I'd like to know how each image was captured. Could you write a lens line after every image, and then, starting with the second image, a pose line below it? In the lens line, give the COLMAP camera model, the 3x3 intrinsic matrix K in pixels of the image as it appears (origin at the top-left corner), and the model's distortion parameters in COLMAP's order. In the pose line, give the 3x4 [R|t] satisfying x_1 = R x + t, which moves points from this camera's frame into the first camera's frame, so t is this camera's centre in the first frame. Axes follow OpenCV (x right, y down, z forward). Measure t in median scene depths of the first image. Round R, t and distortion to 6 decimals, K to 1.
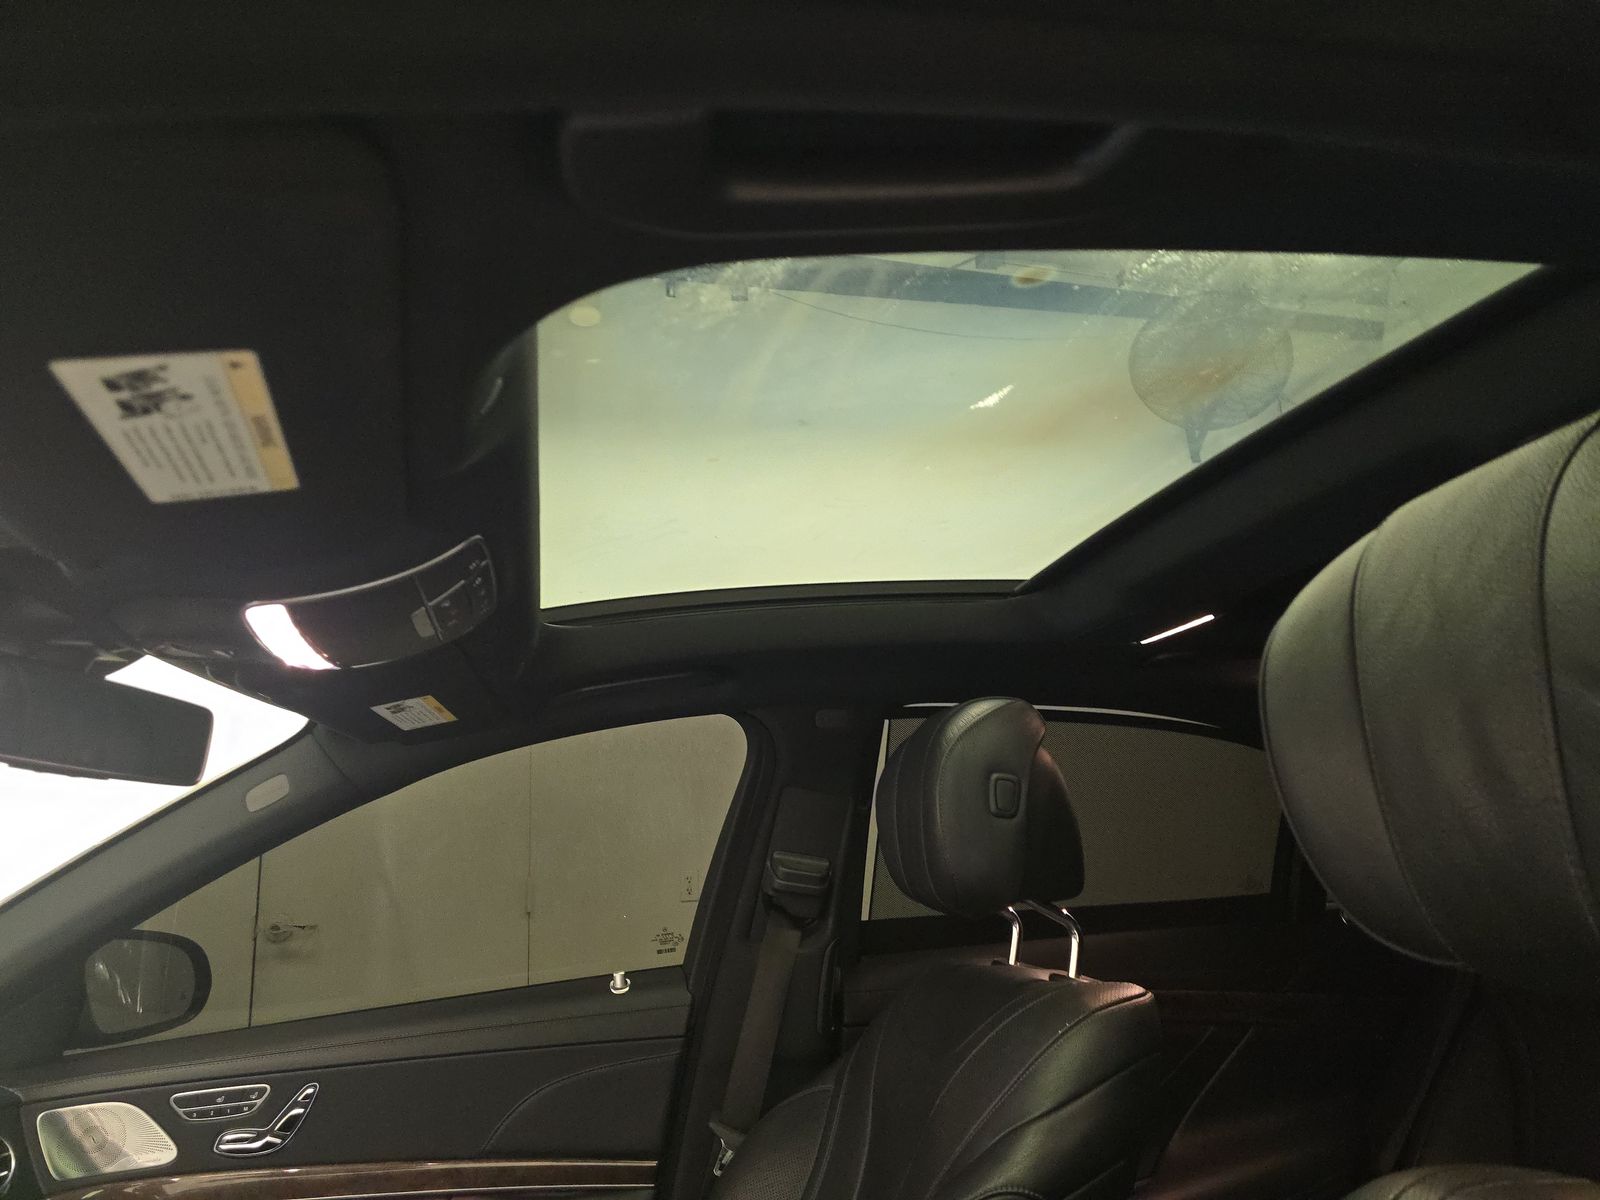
lens RADIAL K [[1093.1, 0, 795.1], [0, 1093.1, 594.5], [0, 0, 1]] dist [0.063206, -0.069294]
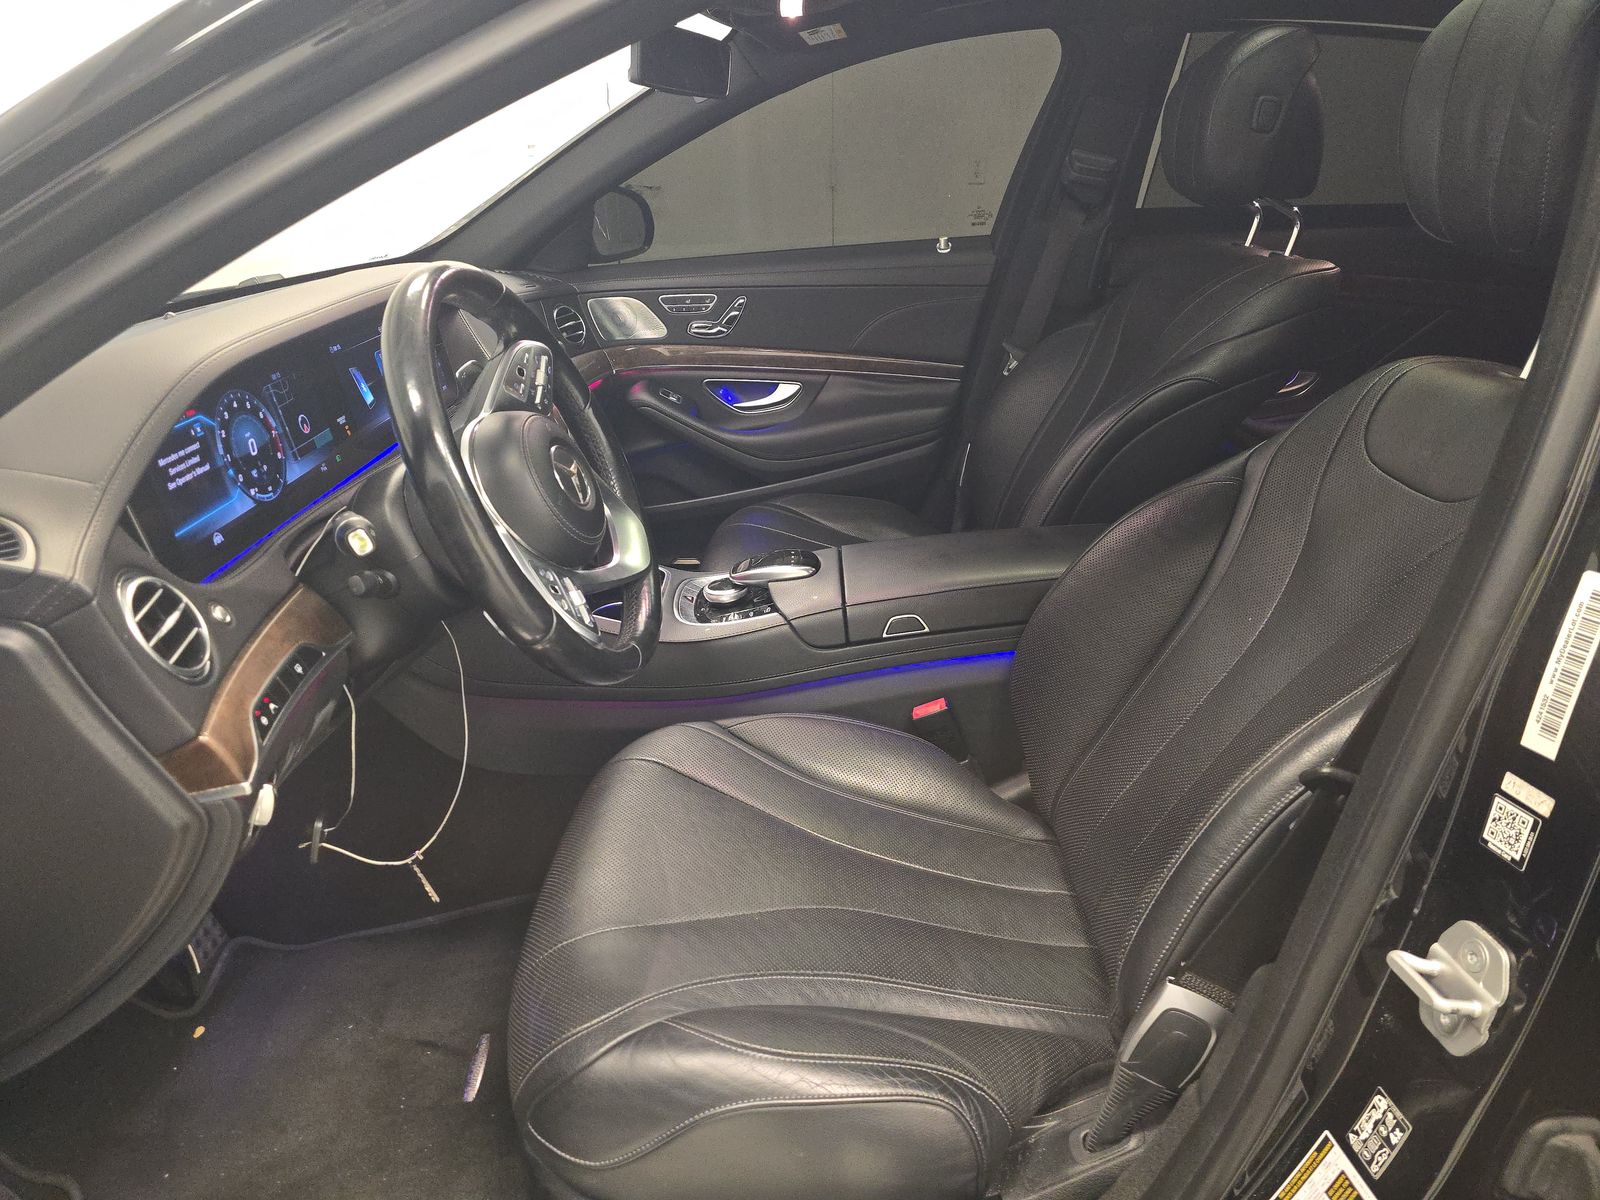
lens RADIAL K [[1093.1, 0, 795.1], [0, 1093.1, 594.5], [0, 0, 1]] dist [0.063206, -0.069294]
pose [[0.973447, 0.124160, -0.192314, -0.024243], [0.013130, 0.808456, 0.588410, -0.112534], [0.228535, -0.575312, 0.785359, -0.397602]]
